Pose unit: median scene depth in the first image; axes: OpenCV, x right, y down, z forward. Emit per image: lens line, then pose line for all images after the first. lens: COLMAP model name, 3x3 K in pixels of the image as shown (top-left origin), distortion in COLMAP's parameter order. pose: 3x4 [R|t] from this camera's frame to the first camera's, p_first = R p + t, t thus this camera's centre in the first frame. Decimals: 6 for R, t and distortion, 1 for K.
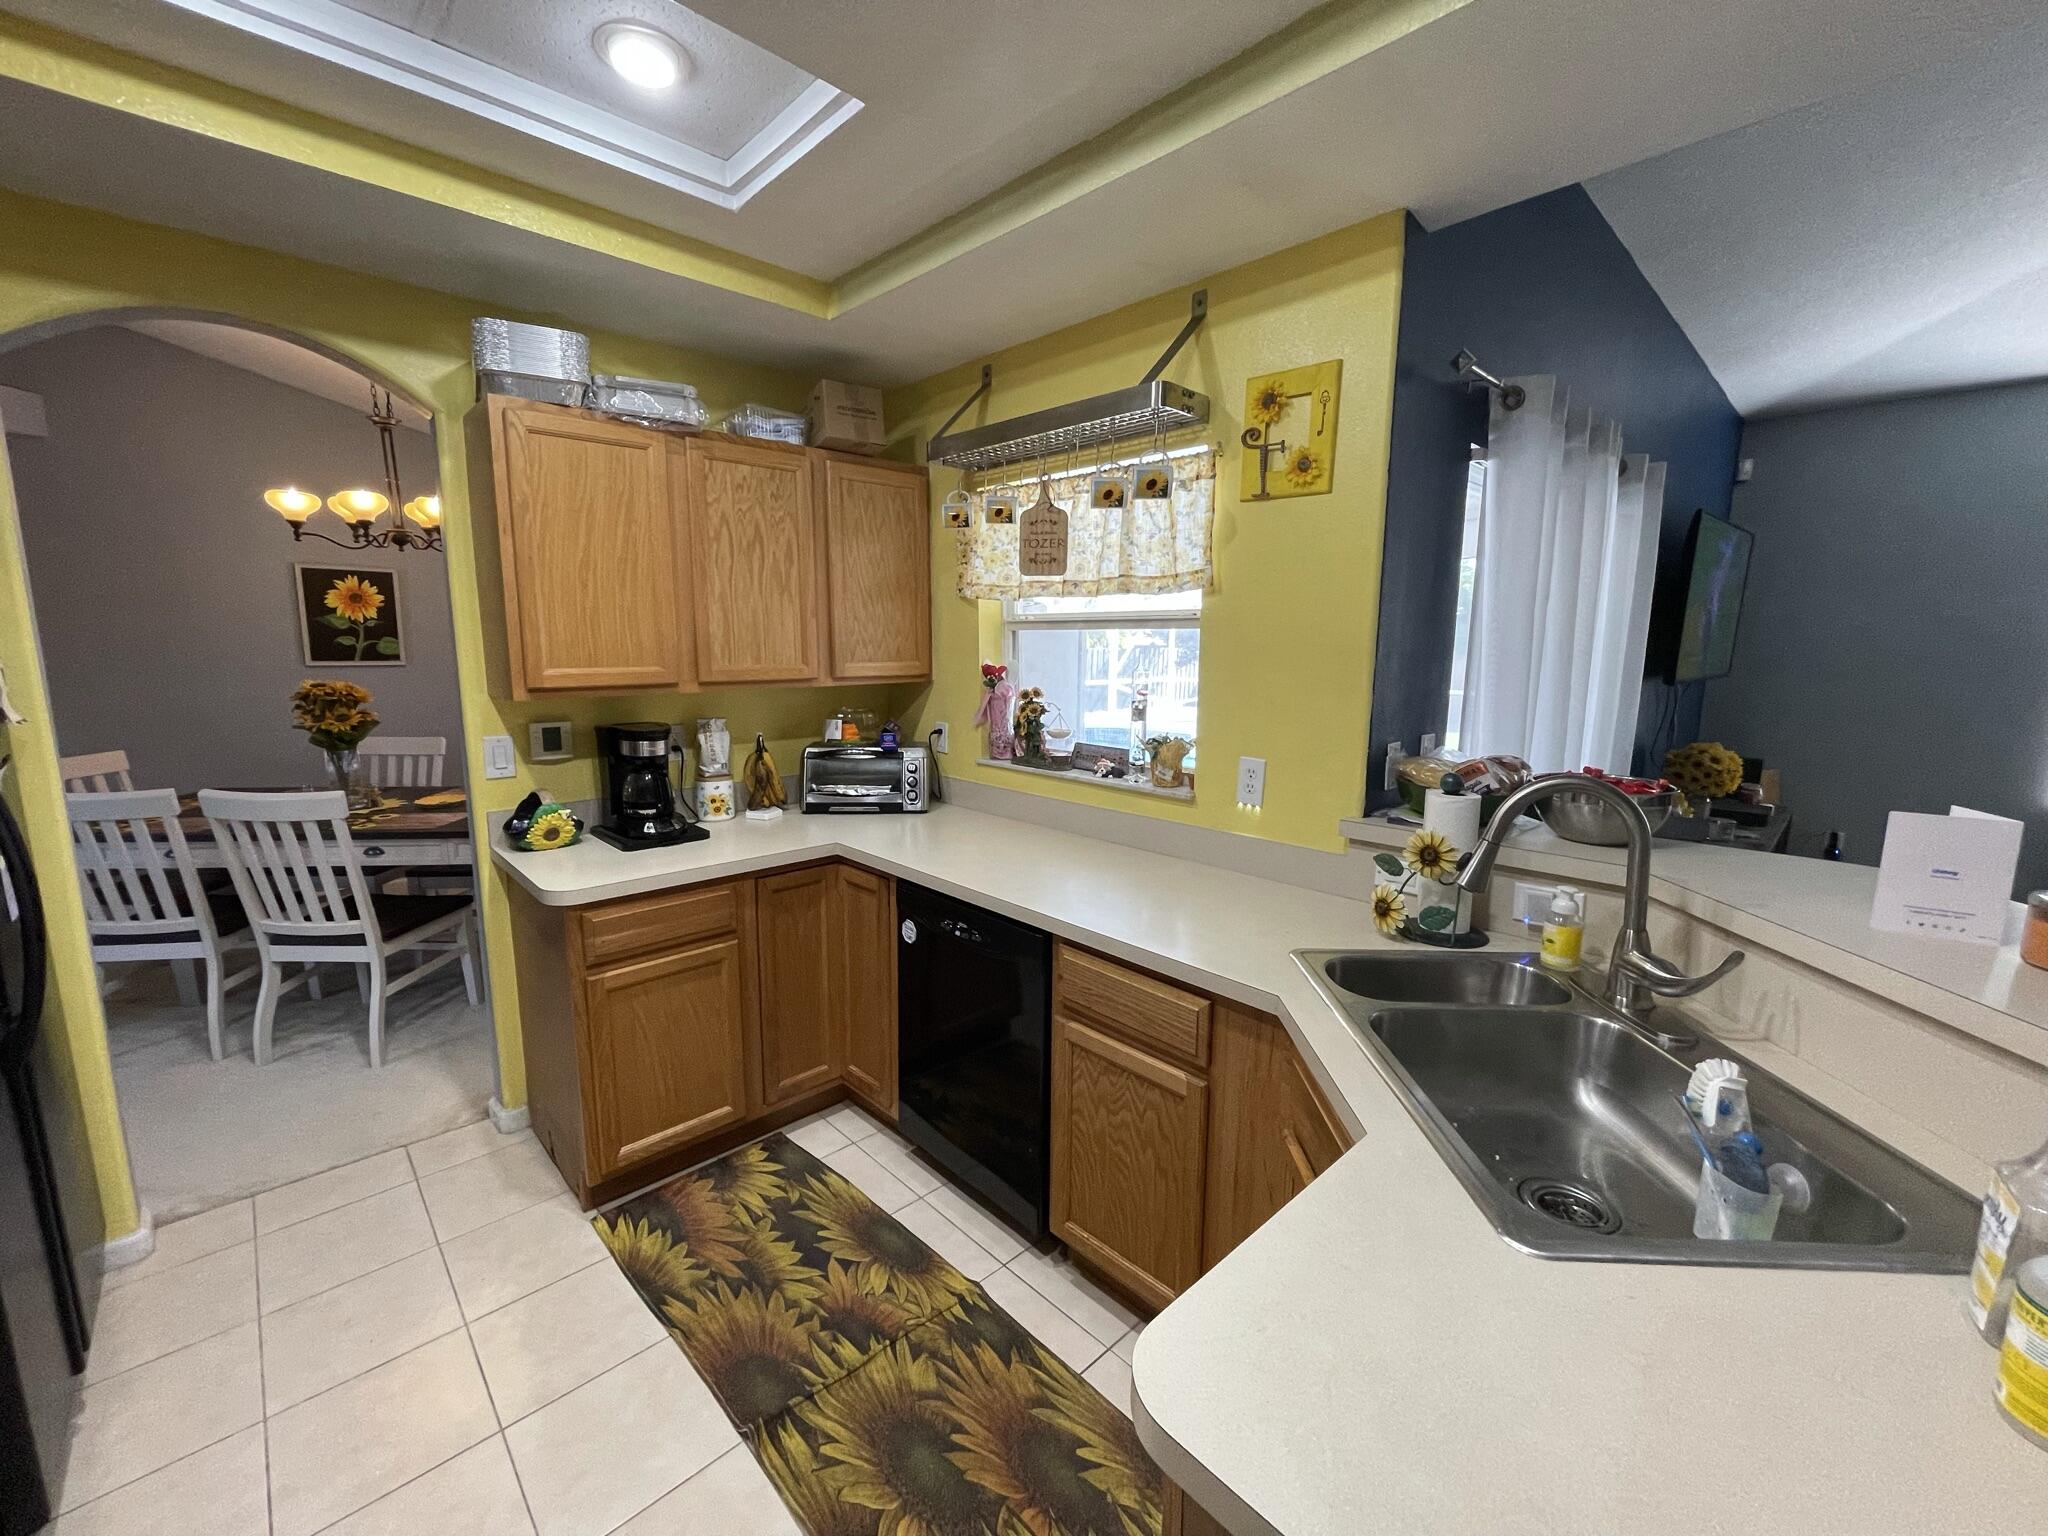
lens RADIAL K [[824.8, 0, 1007.3], [0, 824.8, 768.5], [0, 0, 1]] dist [-0.001141, -0.000680]
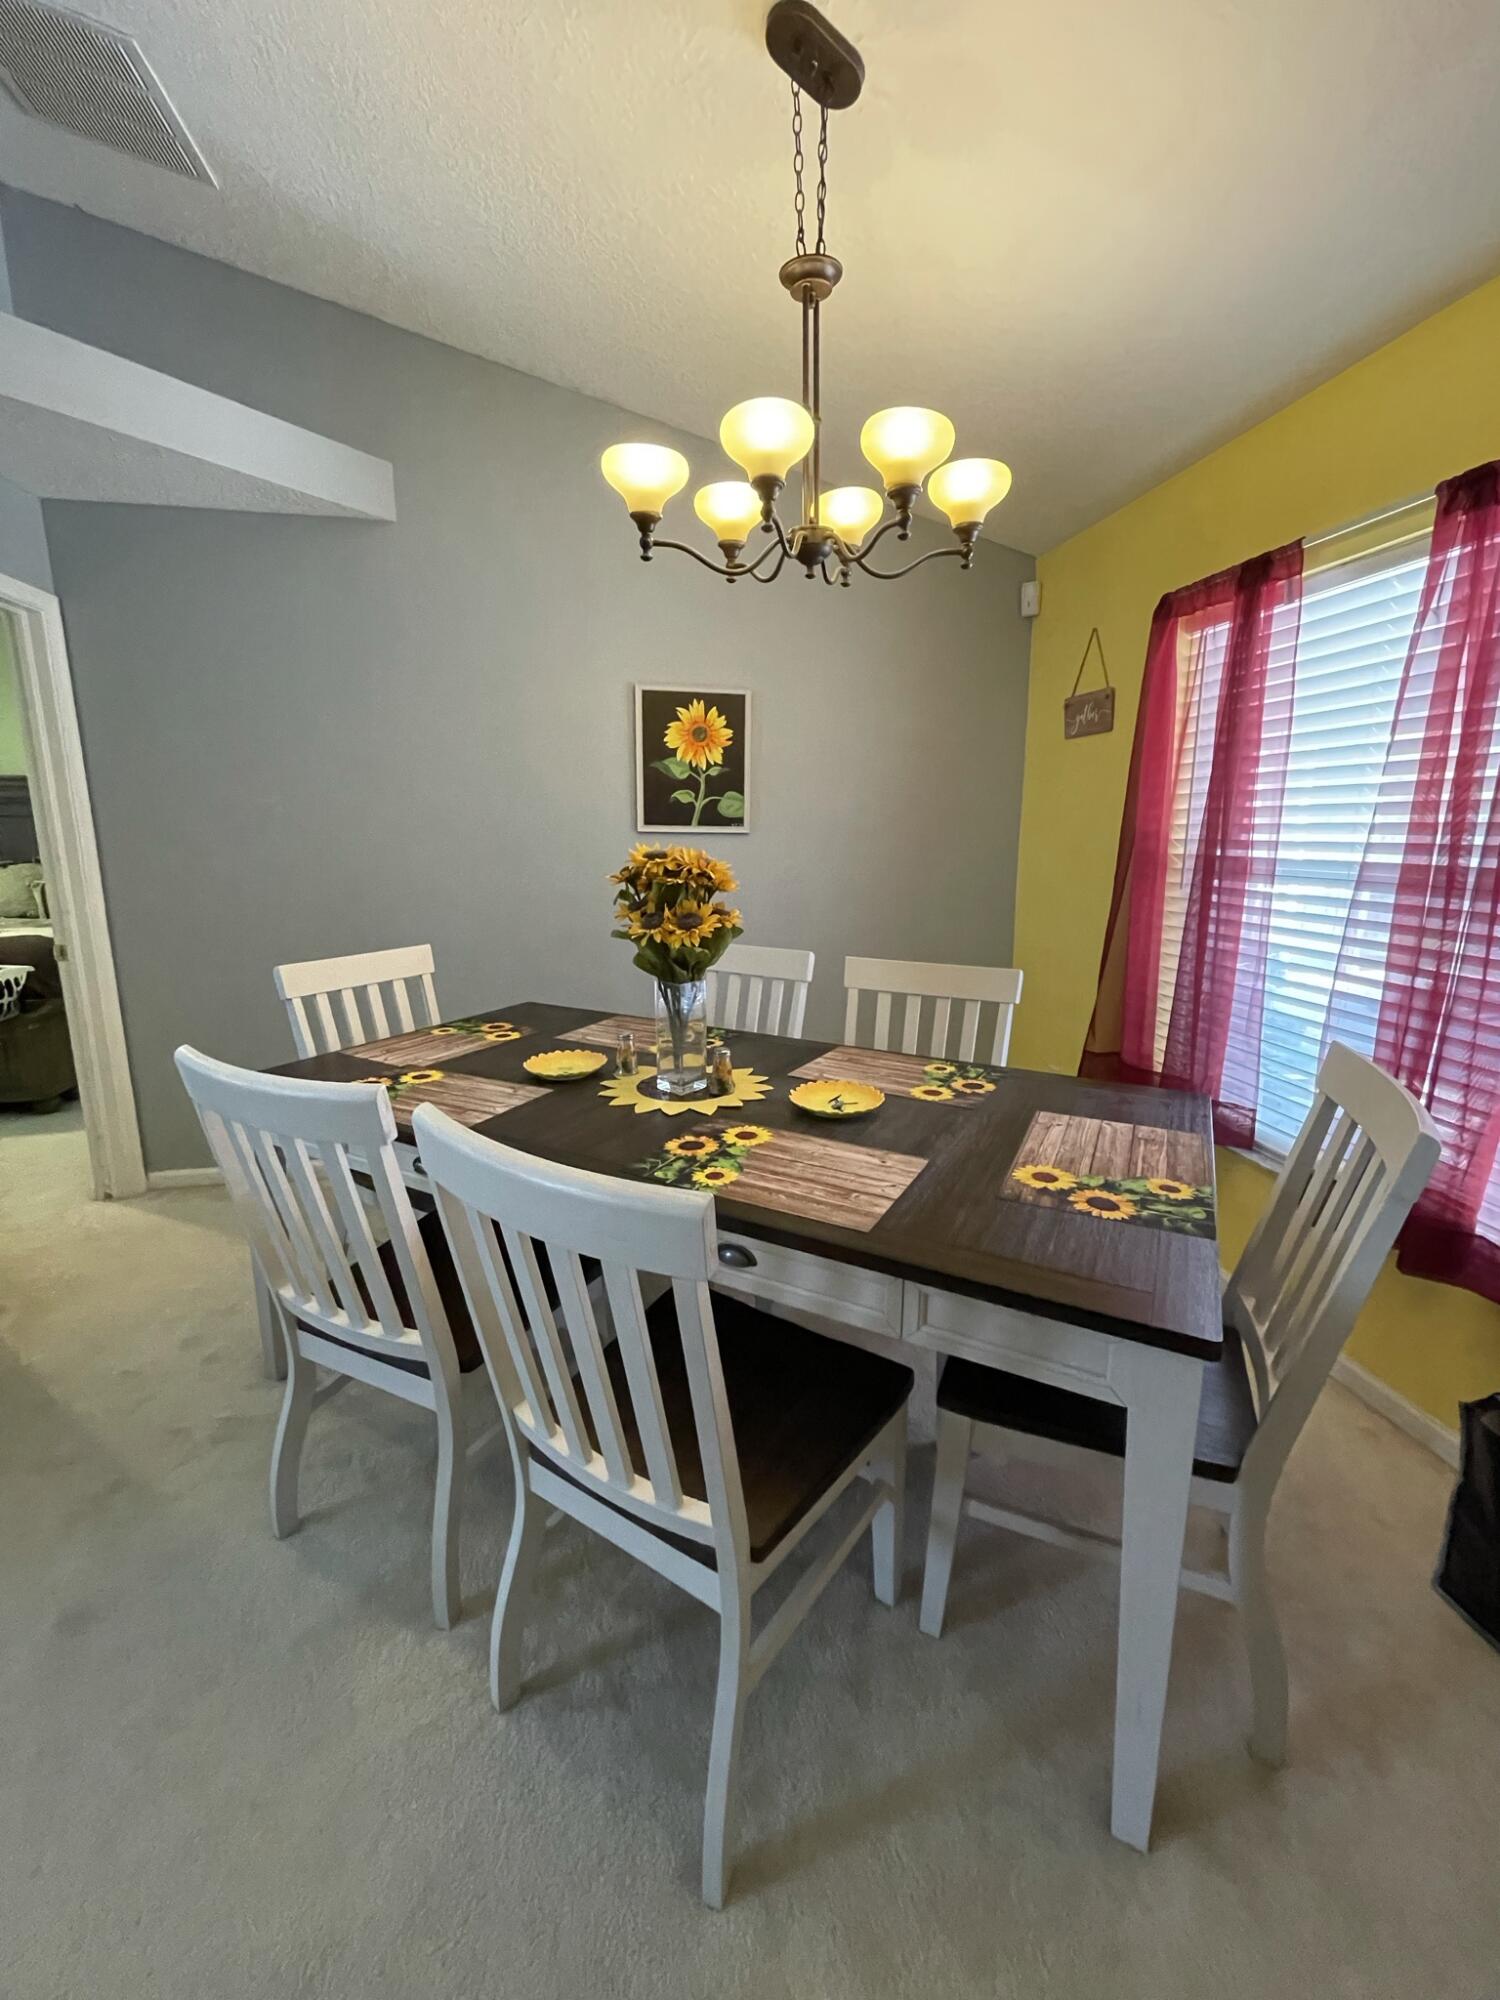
lens RADIAL K [[805.4, 0, 746.1], [0, 805.4, 998.2], [0, 0, 1]] dist [-0.001141, -0.000680]
pose [[0.844132, 0.109467, -0.524841, -0.710309], [-0.082468, 0.993795, 0.074640, -0.074948], [0.529755, -0.019724, 0.847921, 0.830317]]
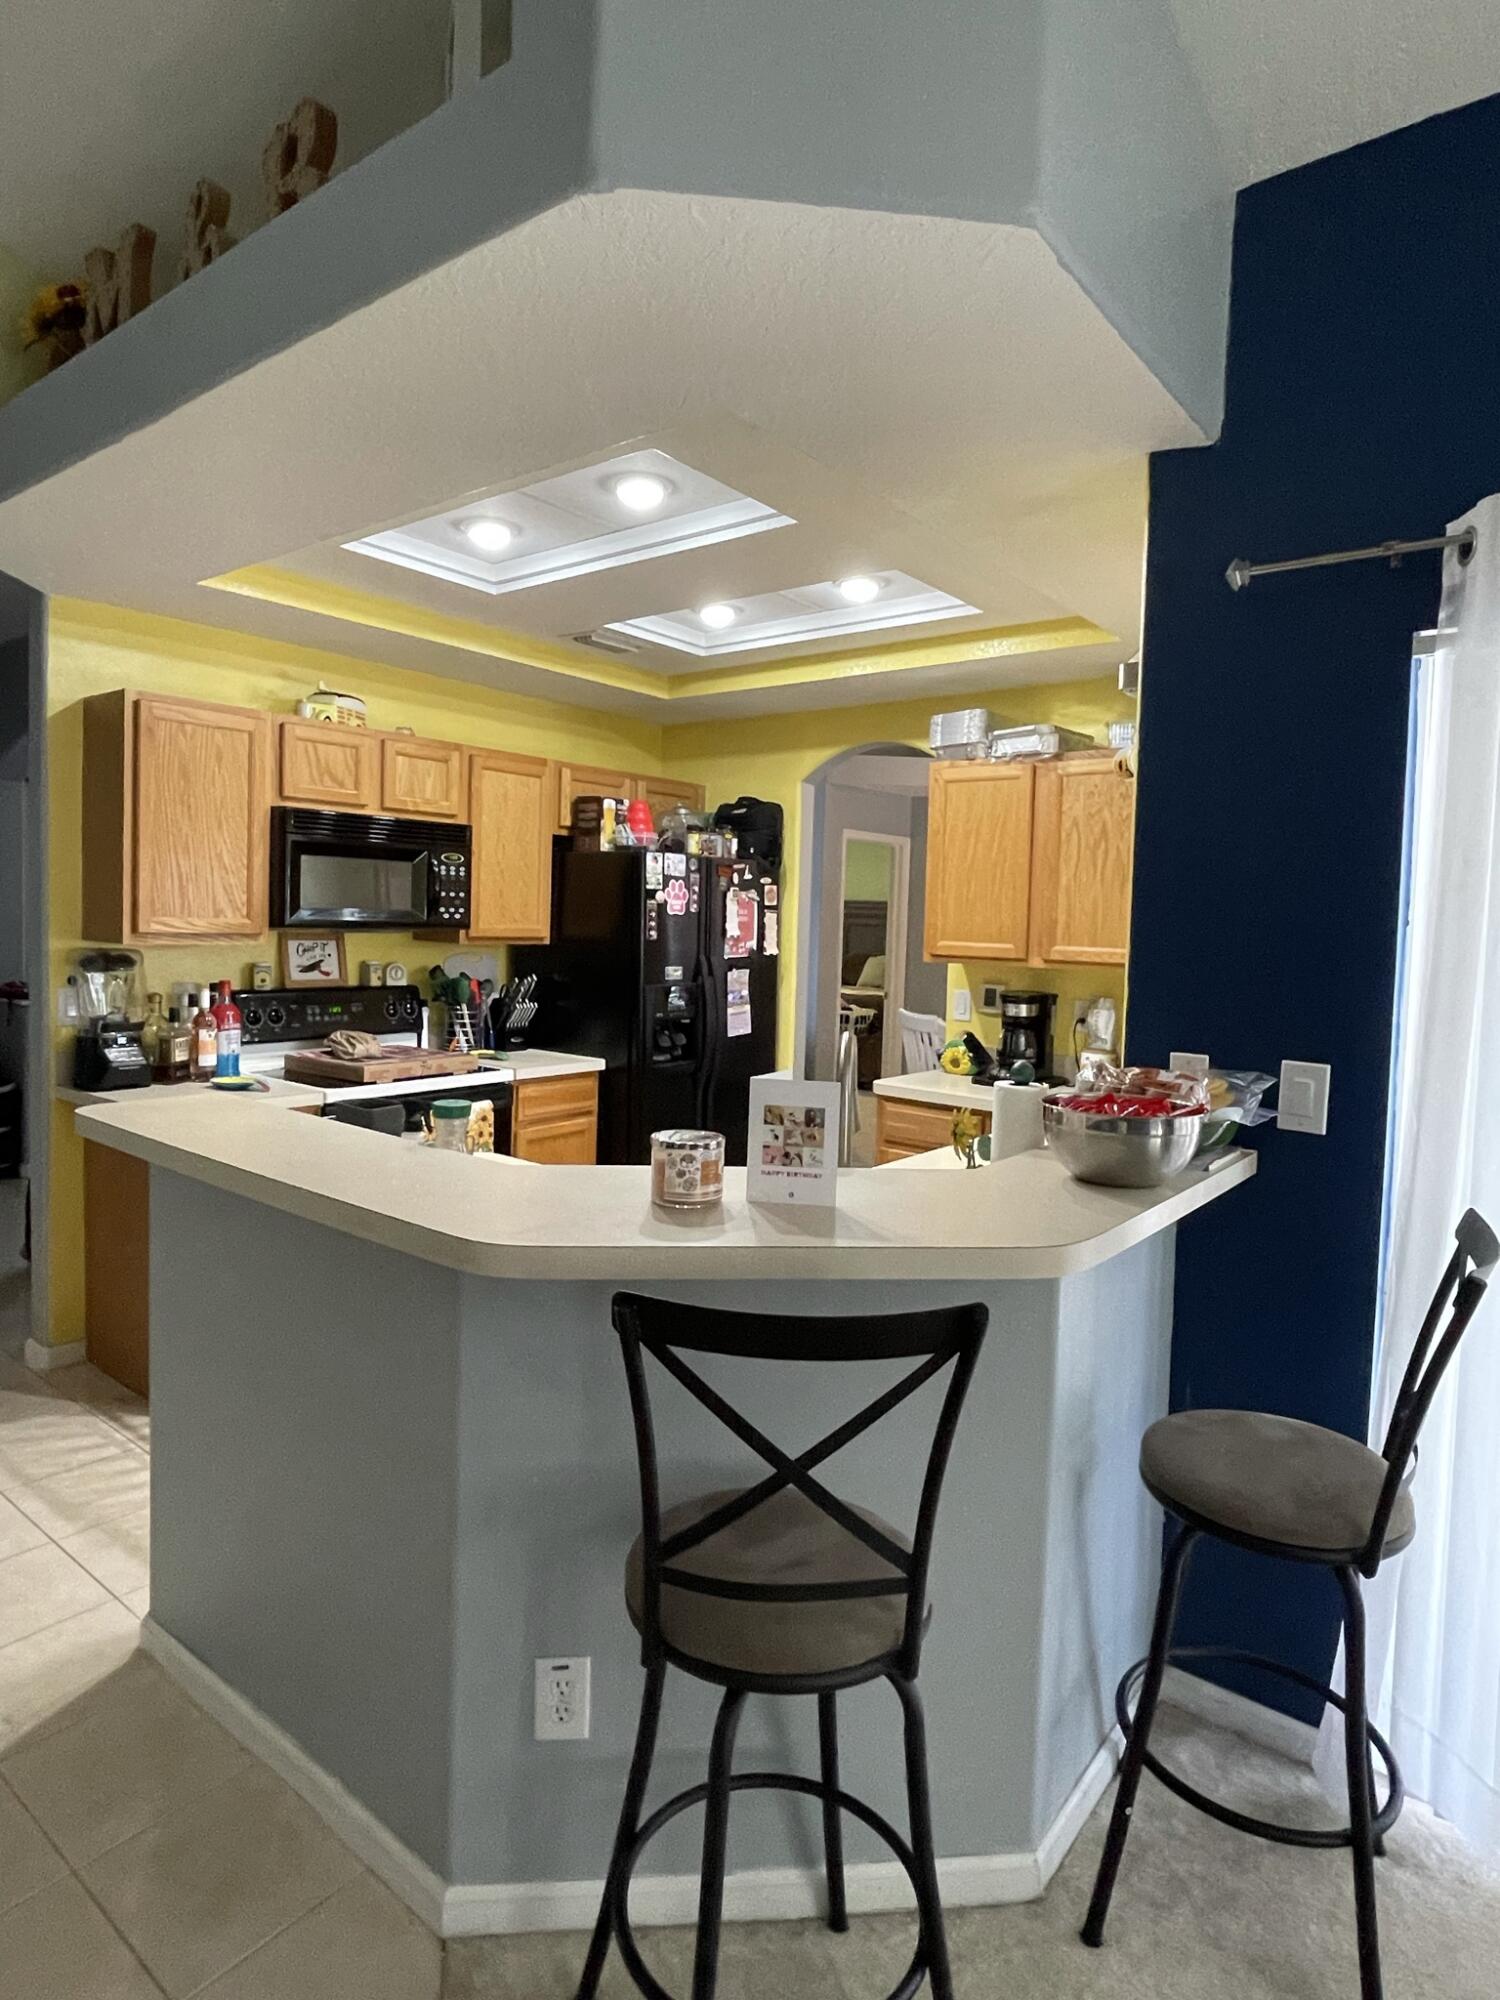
lens RADIAL K [[1115.0, 0, 757.2], [0, 1115.0, 984.8], [0, 0, 1]] dist [-0.002735, -0.010717]
pose [[0.156273, 0.060889, -0.985835, 1.142692], [-0.185027, 0.982234, 0.031337, -0.042172], [0.970229, 0.177509, 0.164763, 0.337569]]
